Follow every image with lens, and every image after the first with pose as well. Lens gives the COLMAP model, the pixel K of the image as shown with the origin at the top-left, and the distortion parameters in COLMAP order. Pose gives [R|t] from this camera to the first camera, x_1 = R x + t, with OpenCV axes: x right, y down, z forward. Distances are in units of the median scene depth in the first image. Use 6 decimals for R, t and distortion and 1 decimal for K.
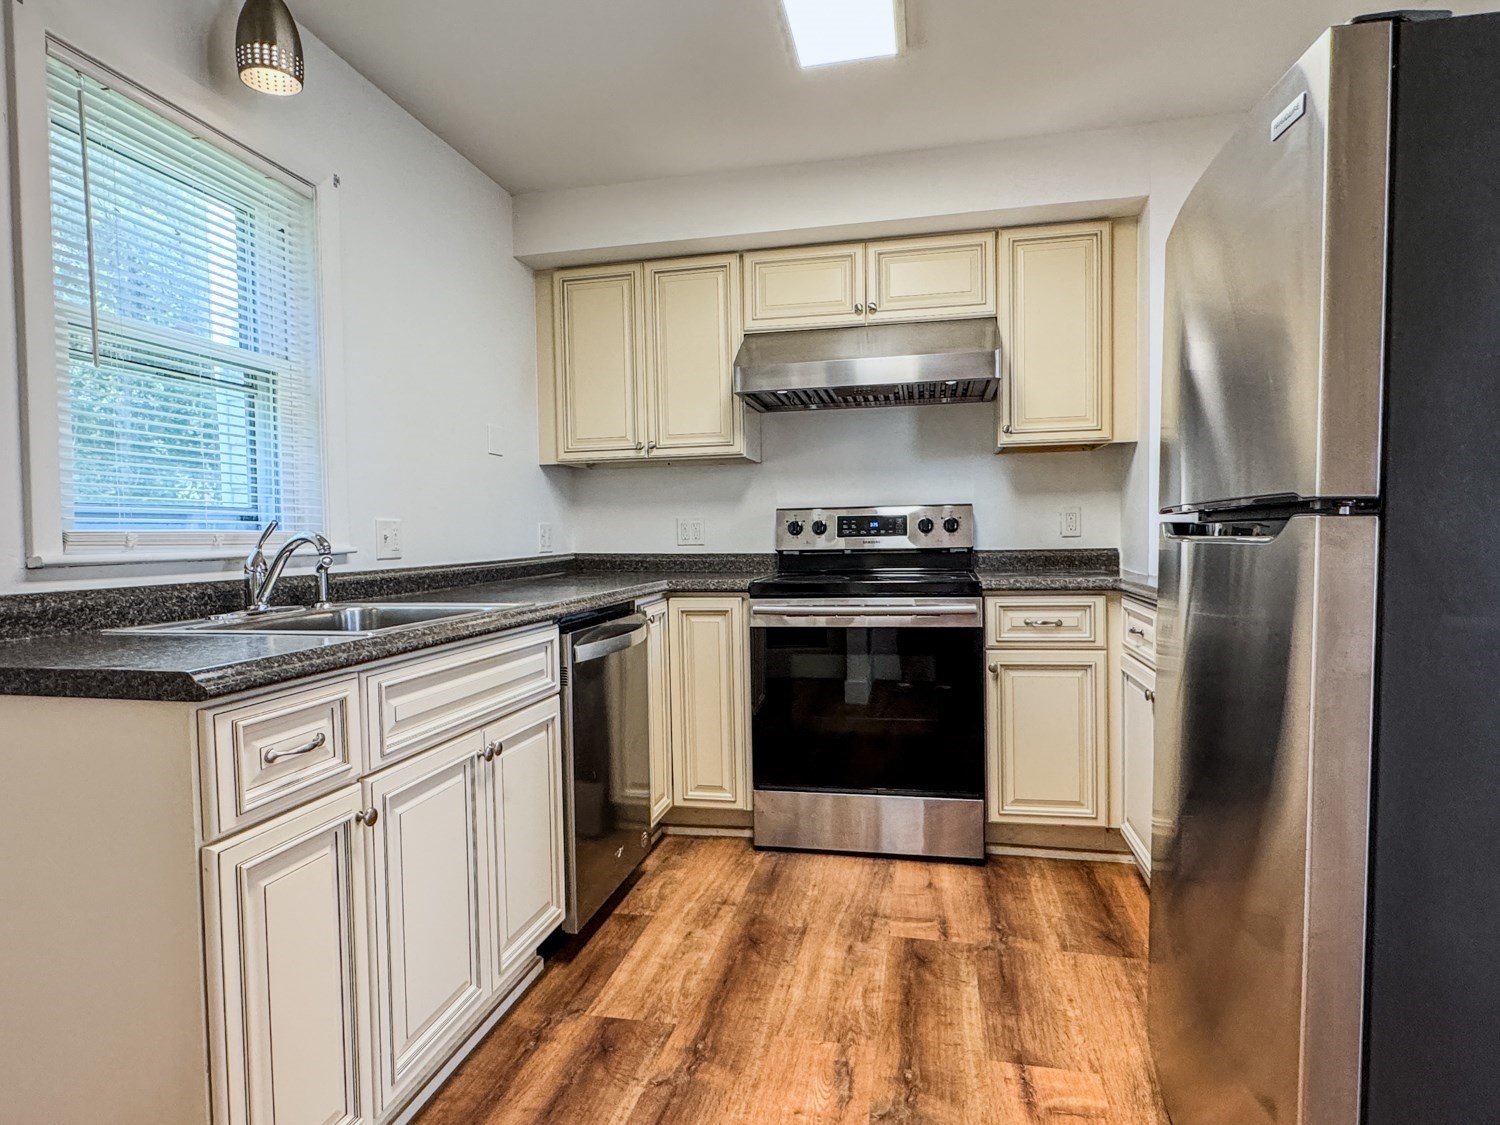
lens RADIAL K [[866.8, 0, 753.3], [0, 866.8, 562.4], [0, 0, 1]] dist [0.000409, 0.002300]
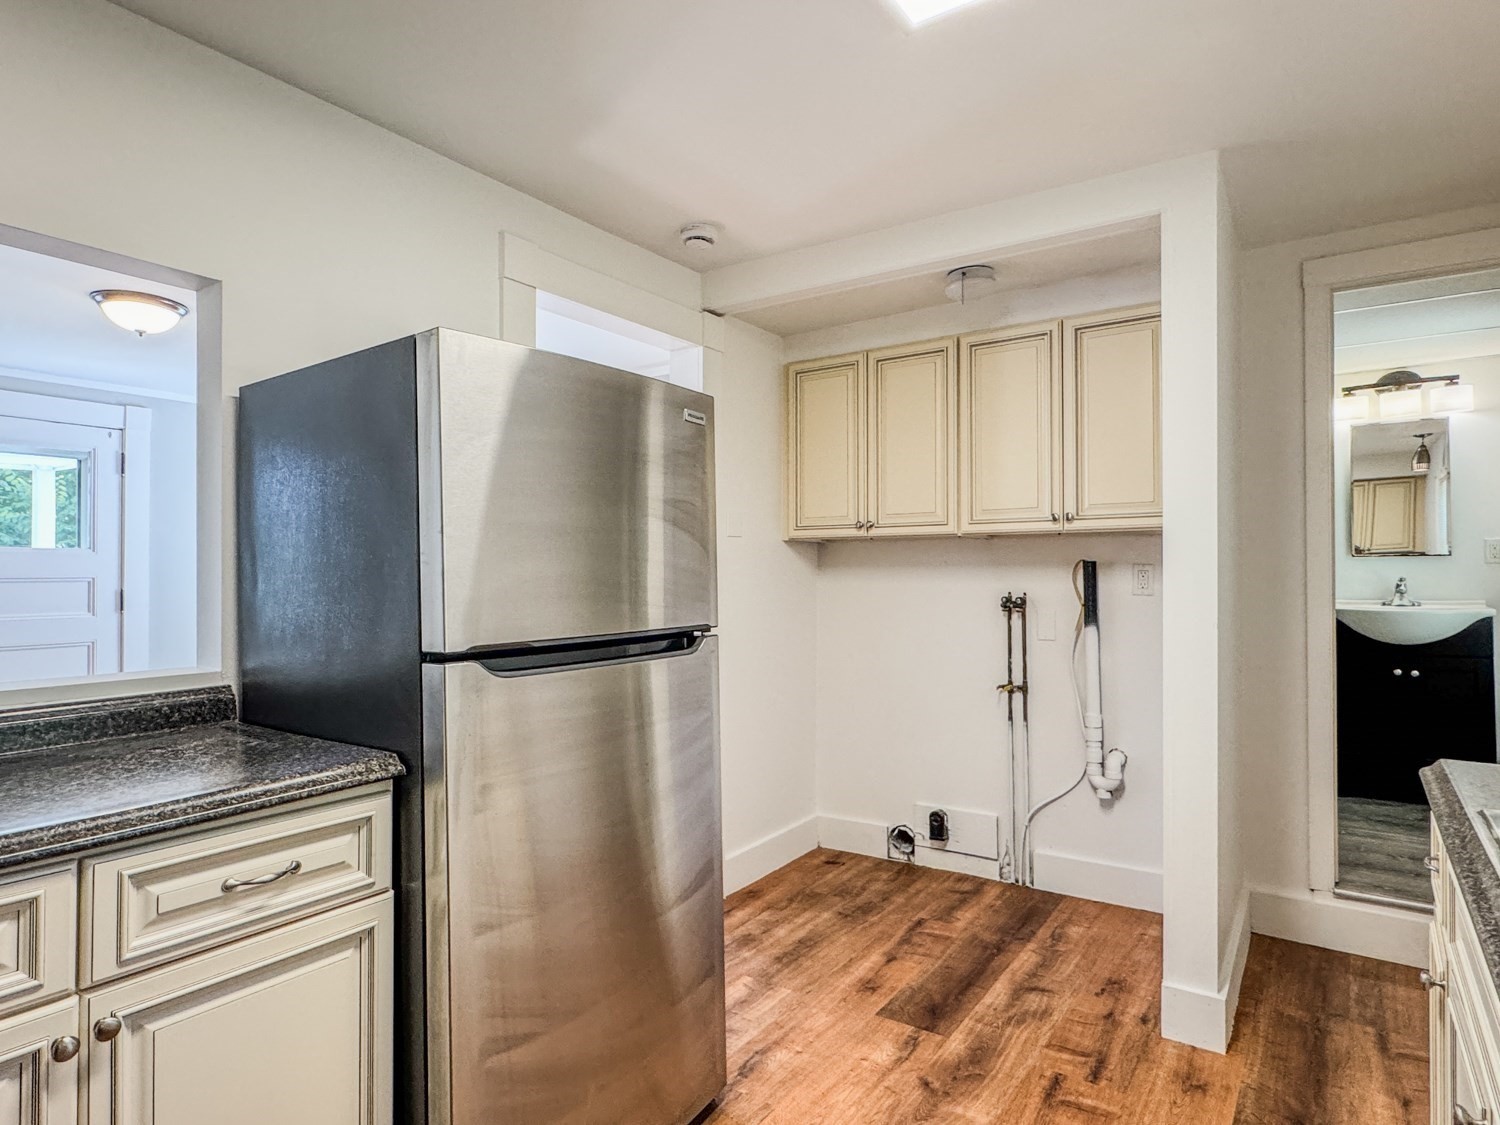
lens RADIAL K [[866.8, 0, 746.3], [0, 866.8, 567.7], [0, 0, 1]] dist [0.000409, 0.002300]
pose [[0.915838, 0.022076, -0.400940, 0.411797], [-0.037468, 0.998829, -0.030591, -0.136610], [0.399796, 0.043039, 0.915593, 0.461292]]
